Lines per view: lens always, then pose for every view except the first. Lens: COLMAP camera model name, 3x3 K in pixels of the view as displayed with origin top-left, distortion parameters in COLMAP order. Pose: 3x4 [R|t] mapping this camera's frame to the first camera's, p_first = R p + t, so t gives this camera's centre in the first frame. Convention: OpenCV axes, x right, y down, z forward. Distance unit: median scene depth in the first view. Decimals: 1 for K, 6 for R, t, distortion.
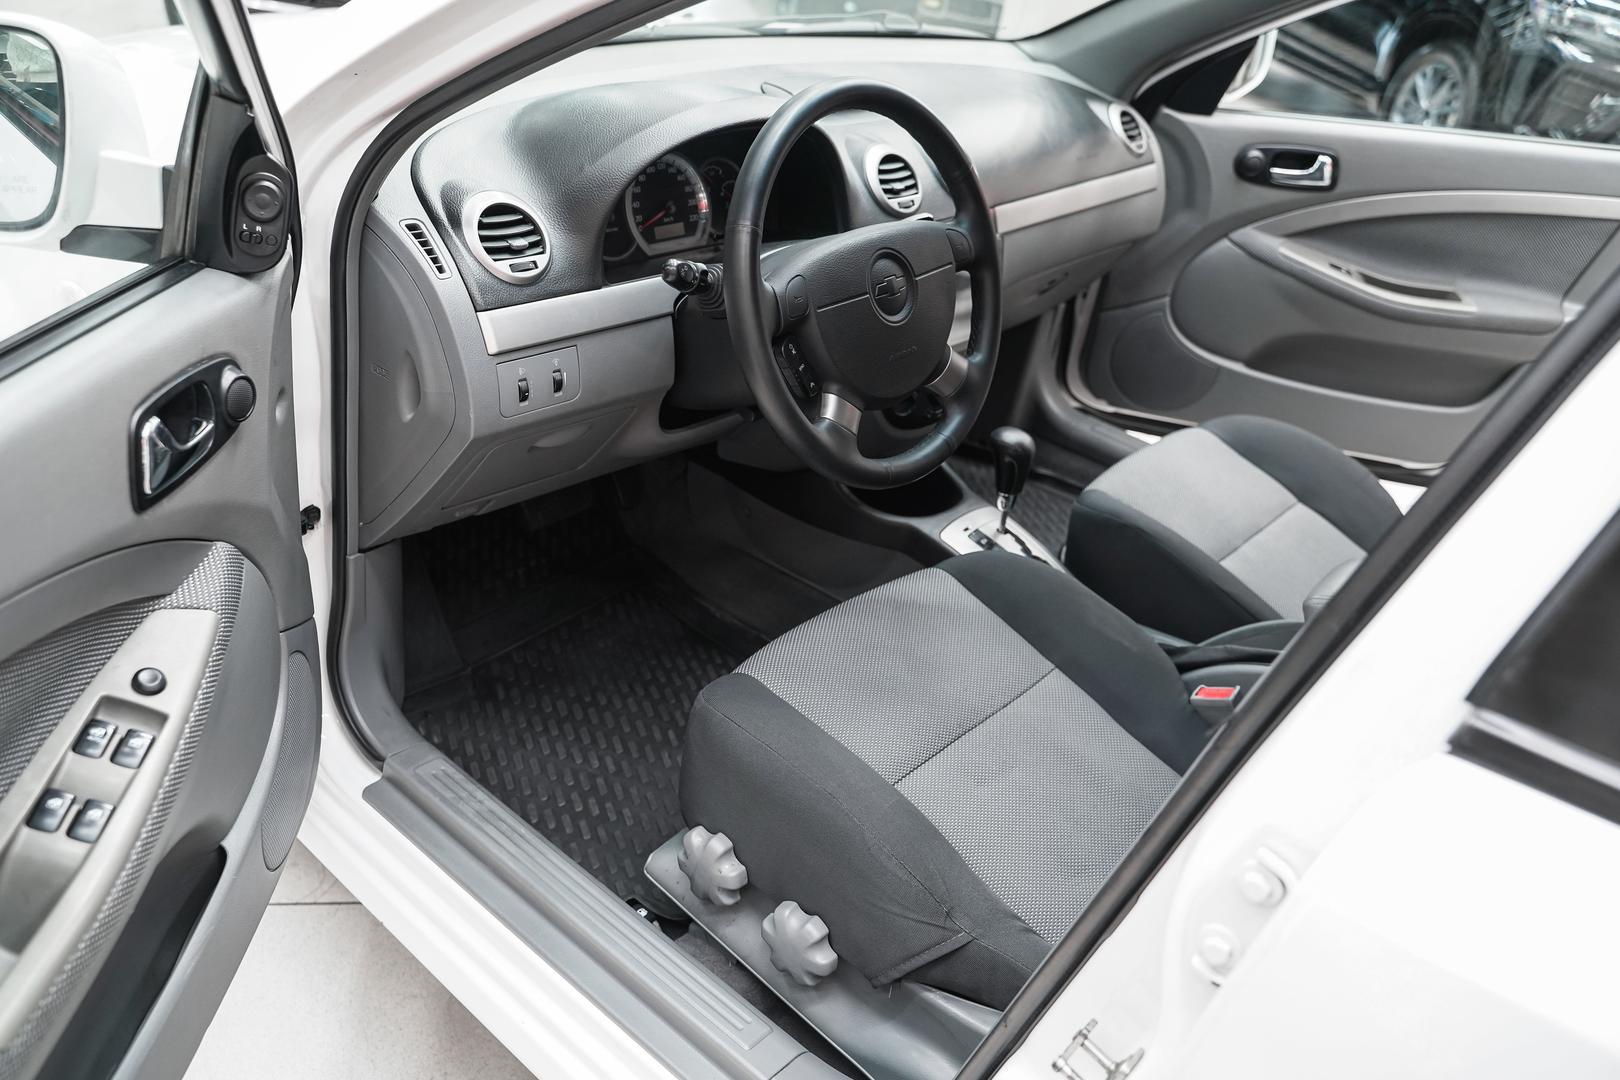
lens RADIAL K [[1257.9, 0, 793.8], [0, 1257.9, 536.7], [0, 0, 1]] dist [-0.018265, 0.013412]
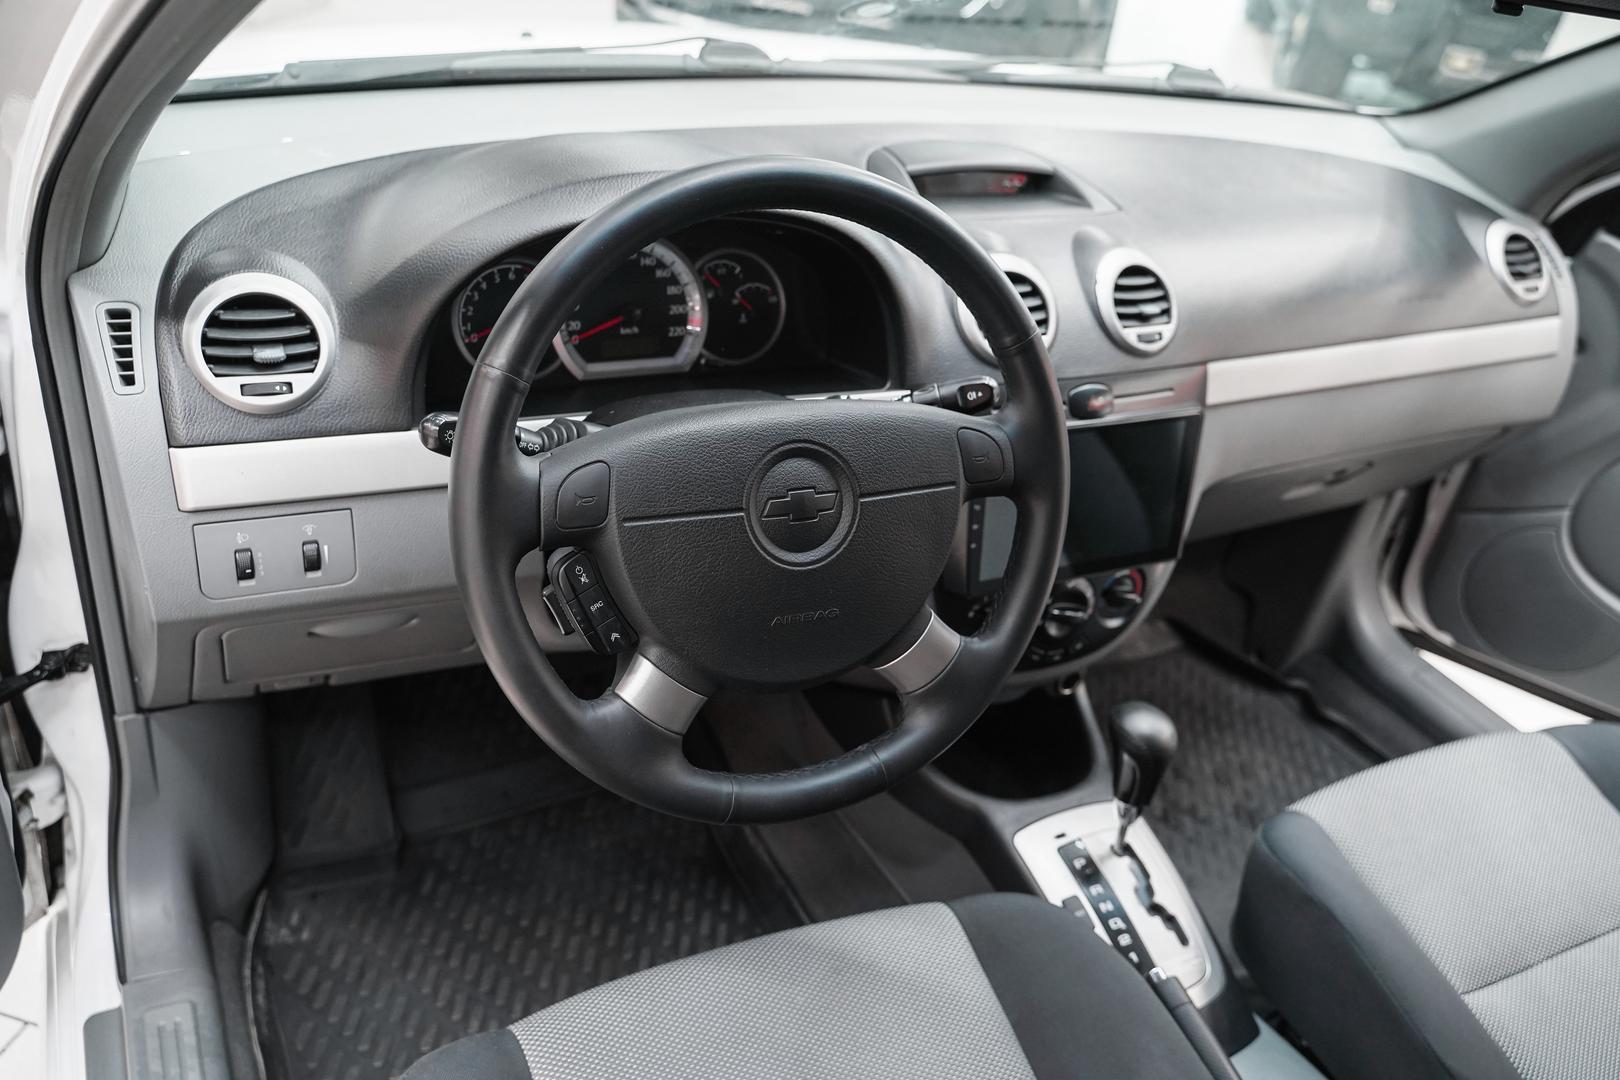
lens RADIAL K [[1257.9, 0, 825.4], [0, 1257.9, 543.3], [0, 0, 1]] dist [-0.018265, 0.013412]
pose [[0.924007, 0.188033, -0.332947, 0.238624], [-0.195884, 0.980575, 0.010160, -0.155654], [0.328390, 0.055831, 0.942891, 0.363207]]
